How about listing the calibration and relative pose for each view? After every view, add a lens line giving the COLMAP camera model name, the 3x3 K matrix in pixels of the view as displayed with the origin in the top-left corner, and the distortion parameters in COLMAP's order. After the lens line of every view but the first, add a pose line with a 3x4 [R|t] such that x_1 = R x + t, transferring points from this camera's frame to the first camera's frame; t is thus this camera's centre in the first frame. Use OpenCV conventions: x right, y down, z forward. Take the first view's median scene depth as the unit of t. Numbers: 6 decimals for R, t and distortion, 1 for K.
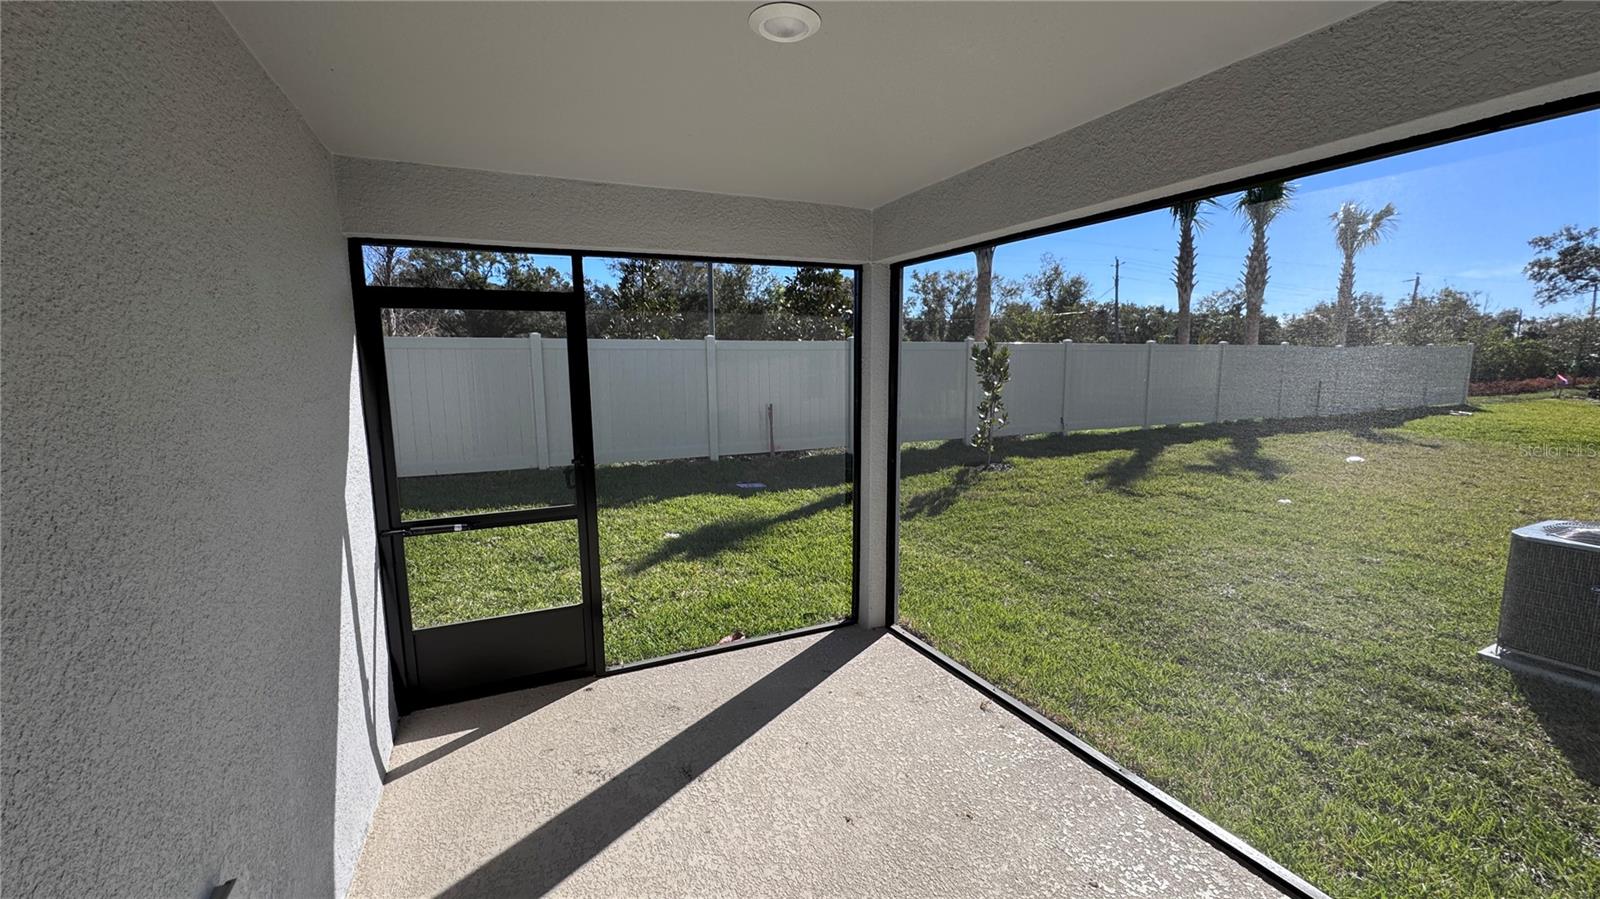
lens RADIAL K [[638.4, 0, 798.3], [0, 638.4, 452.7], [0, 0, 1]] dist [-0.003063, -0.000328]
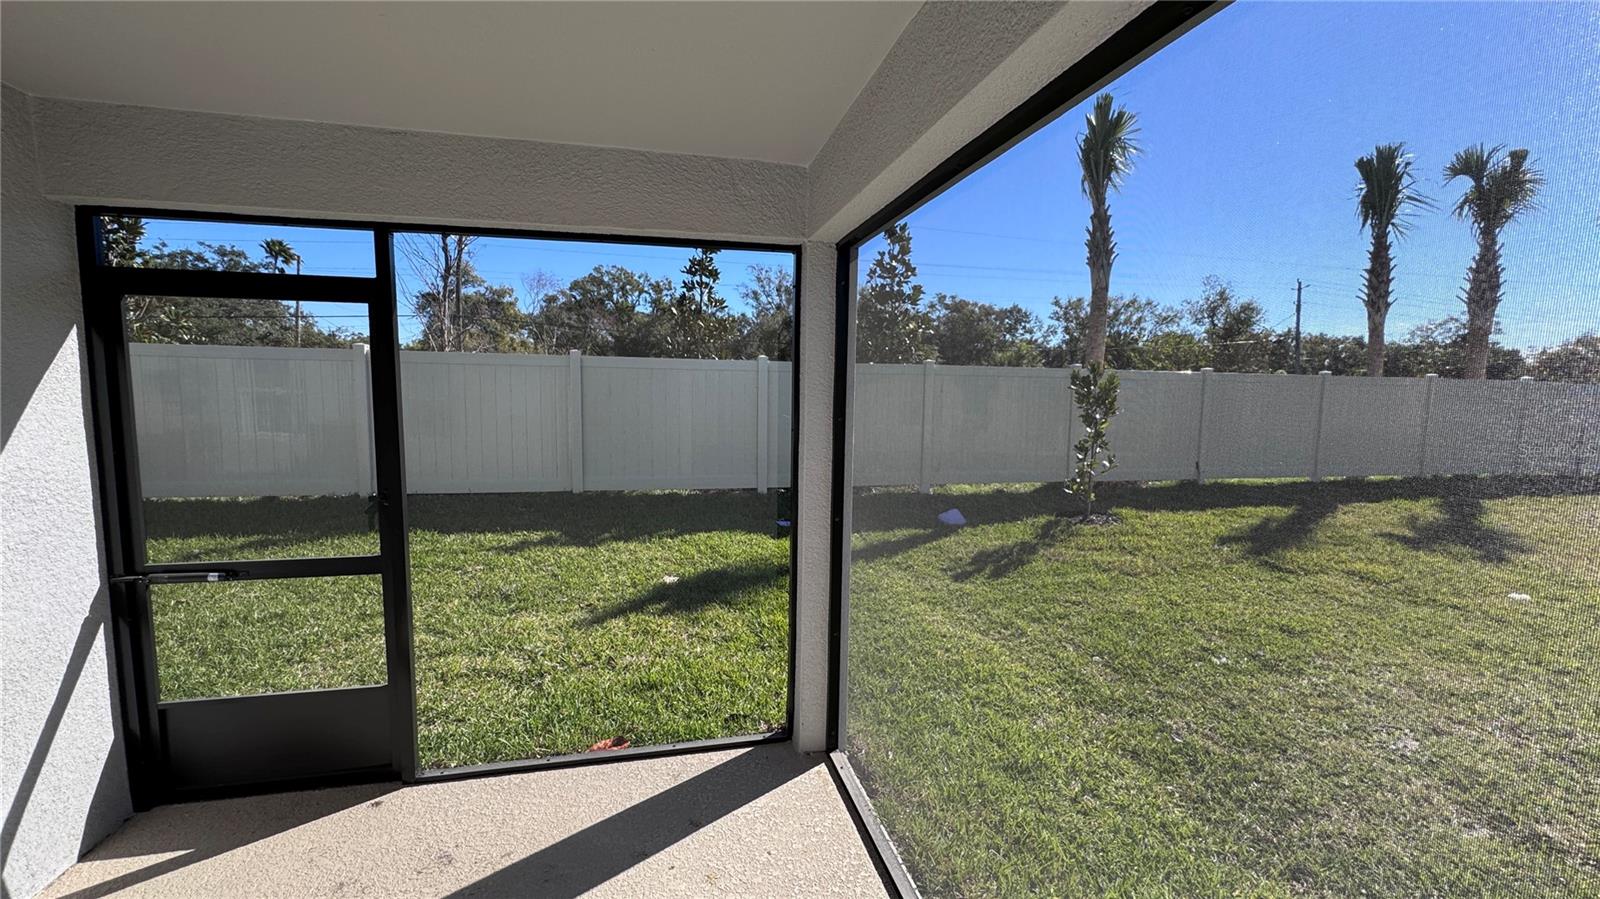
lens RADIAL K [[638.4, 0, 798.3], [0, 638.4, 452.7], [0, 0, 1]] dist [-0.003063, -0.000328]
pose [[0.978133, 0.042163, -0.203662, 0.097561], [-0.050889, 0.997989, -0.037800, -0.012590], [0.201659, 0.047337, 0.978311, 0.117232]]
